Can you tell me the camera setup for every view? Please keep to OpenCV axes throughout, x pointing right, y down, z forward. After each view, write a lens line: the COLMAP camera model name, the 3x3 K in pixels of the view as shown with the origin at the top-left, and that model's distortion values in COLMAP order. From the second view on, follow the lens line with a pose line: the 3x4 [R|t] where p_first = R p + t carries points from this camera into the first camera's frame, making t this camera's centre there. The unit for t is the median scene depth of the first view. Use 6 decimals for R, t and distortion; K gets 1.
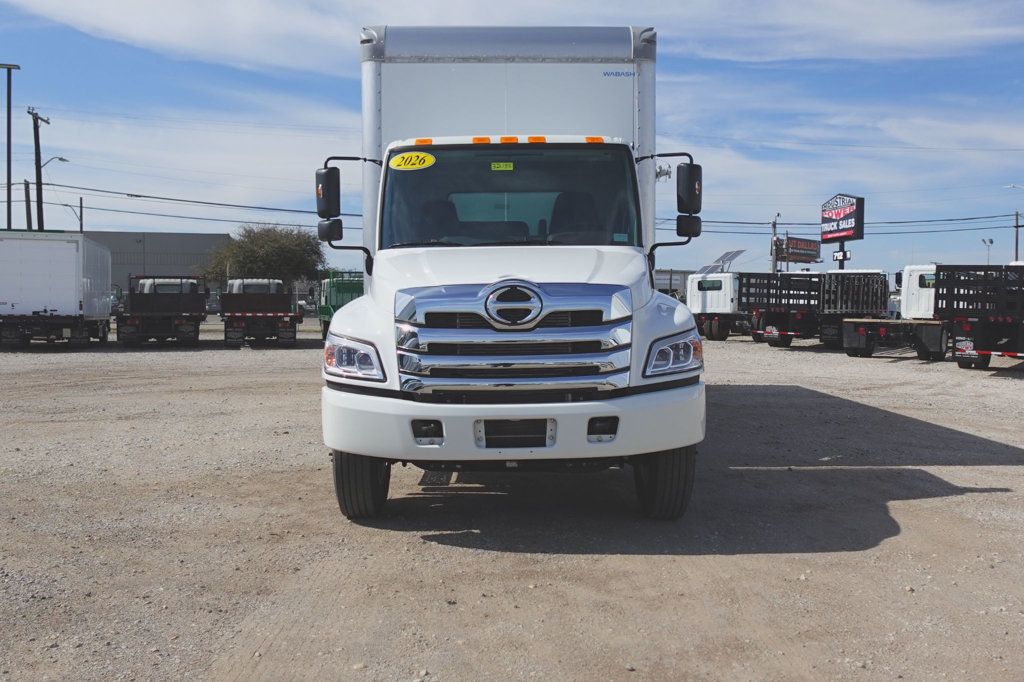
lens RADIAL K [[921.1, 0, 512.0], [0, 921.1, 341.0], [0, 0, 1]] dist [-0.000705, -0.001426]
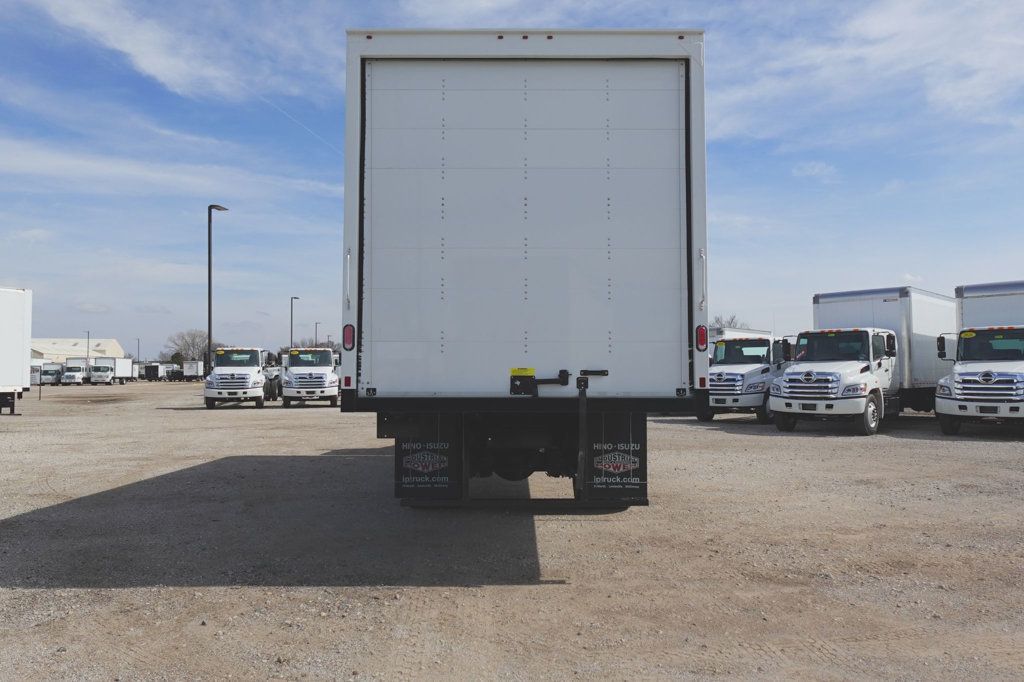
lens RADIAL K [[859.4, 0, 512.0], [0, 859.4, 341.0], [0, 0, 1]] dist [-0.001795, -0.003052]
pose [[0.772443, -0.022082, -0.634700, 0.716625], [-0.034617, 0.996446, -0.076797, 0.146831], [0.634139, 0.081293, 0.768933, -2.952243]]
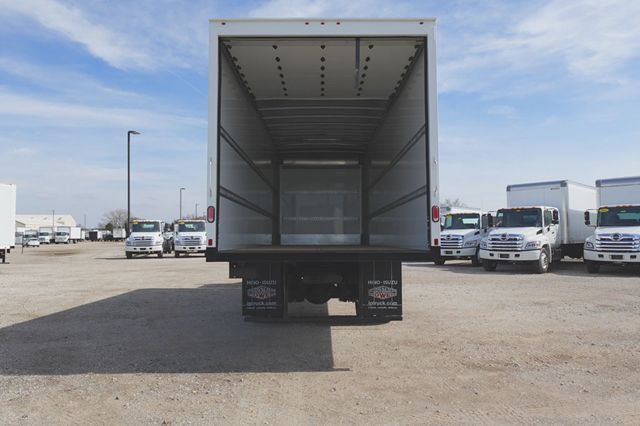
lens RADIAL K [[537.1, 0, 320.0], [0, 537.1, 213.0], [0, 0, 1]] dist [-0.001795, -0.003052]
pose [[0.773666, -0.027961, -0.632976, 0.711267], [-0.030080, 0.996278, -0.080776, 0.143556], [0.632879, 0.081534, 0.769946, -2.935044]]
